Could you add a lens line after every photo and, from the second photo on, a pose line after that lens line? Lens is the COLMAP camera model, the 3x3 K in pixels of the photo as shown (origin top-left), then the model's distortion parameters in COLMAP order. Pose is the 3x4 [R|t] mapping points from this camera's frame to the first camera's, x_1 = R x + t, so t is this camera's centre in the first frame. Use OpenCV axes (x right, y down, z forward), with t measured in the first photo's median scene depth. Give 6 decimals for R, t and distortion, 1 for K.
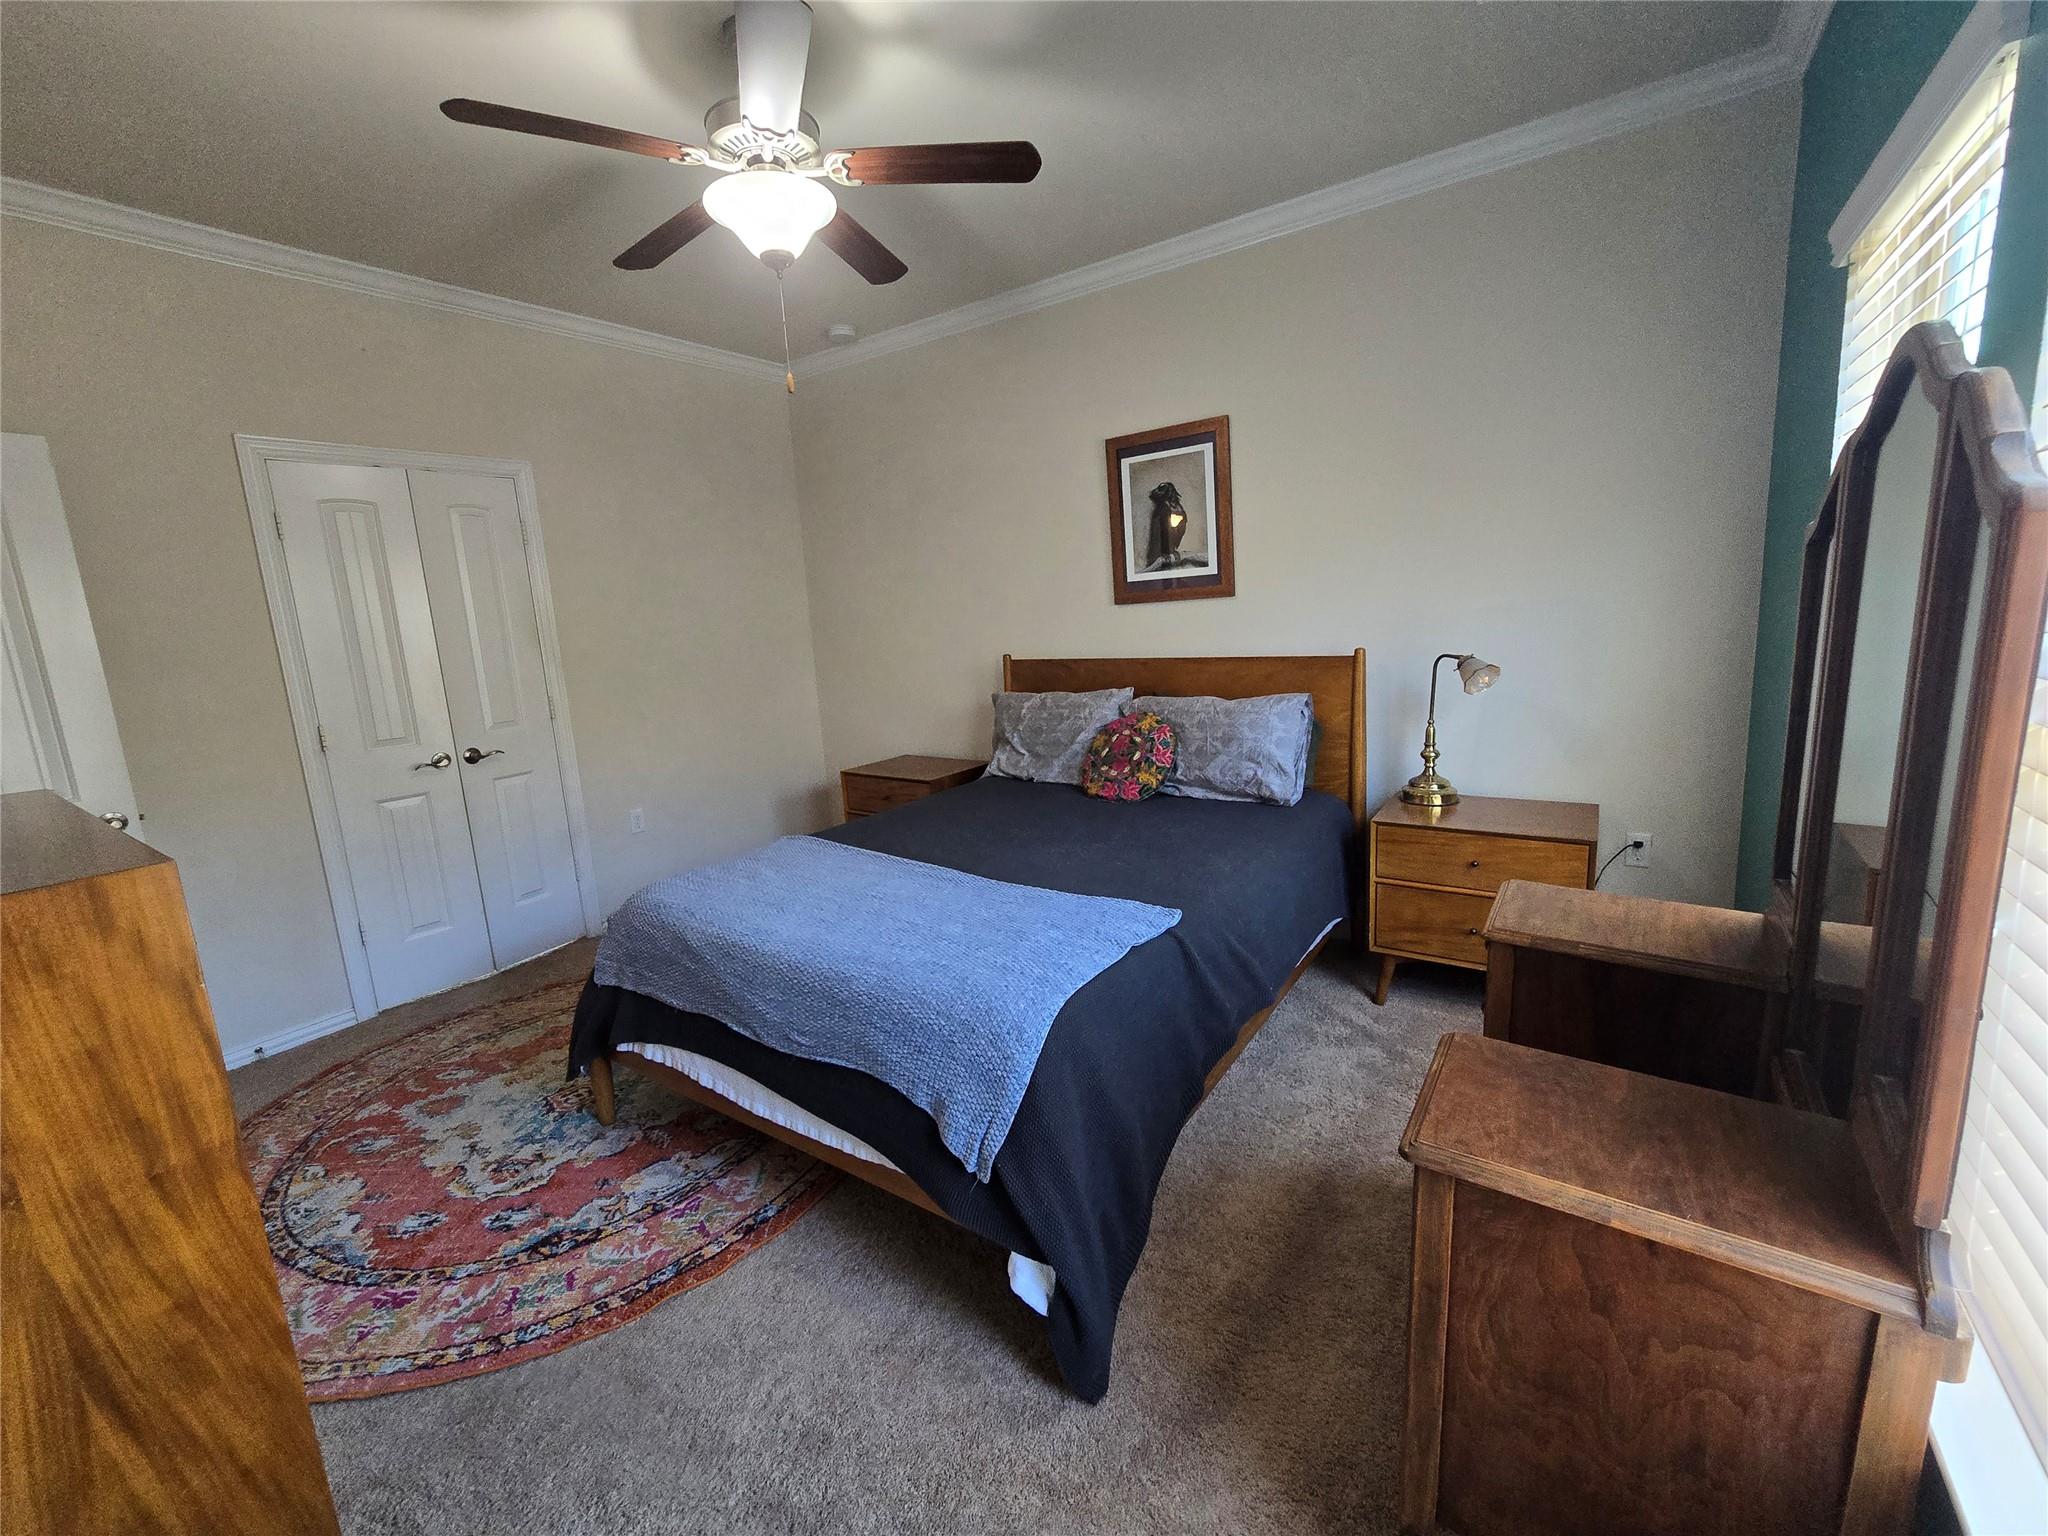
lens RADIAL K [[842.2, 0, 1014.1], [0, 842.2, 758.2], [0, 0, 1]] dist [-0.002452, 0.000010]
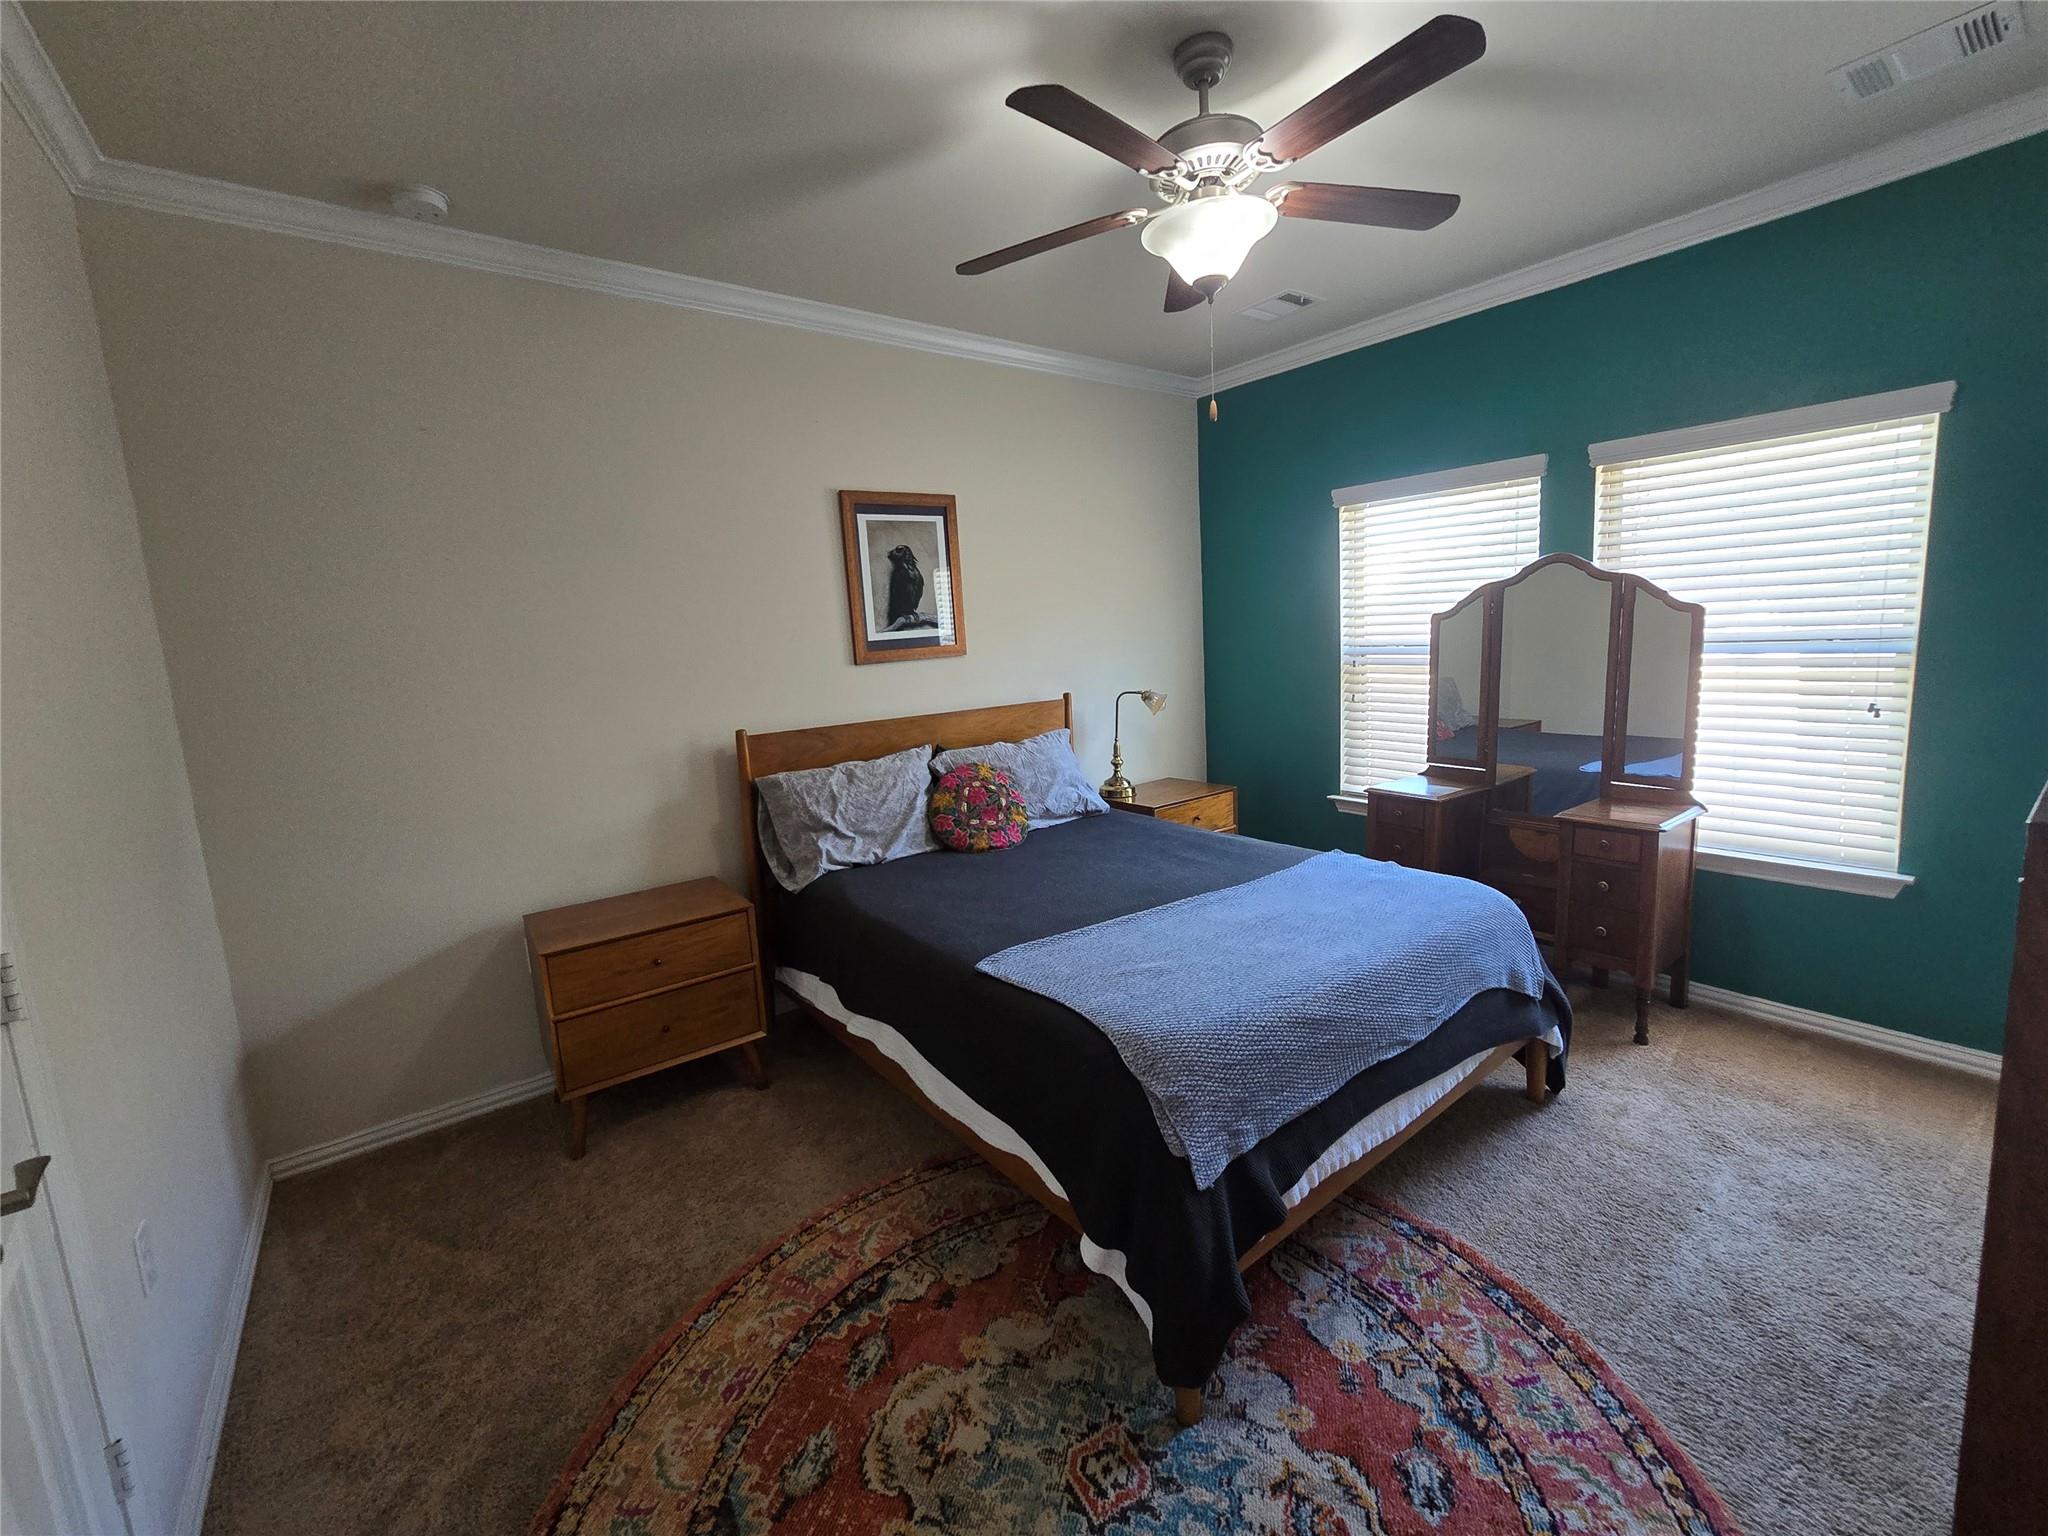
lens RADIAL K [[842.2, 0, 1042.0], [0, 842.2, 760.8], [0, 0, 1]] dist [-0.002452, 0.000010]
pose [[0.287849, -0.103242, 0.952095, -0.898699], [0.207660, 0.977247, 0.043188, -0.094902], [-0.934891, 0.185280, 0.302738, 0.678490]]
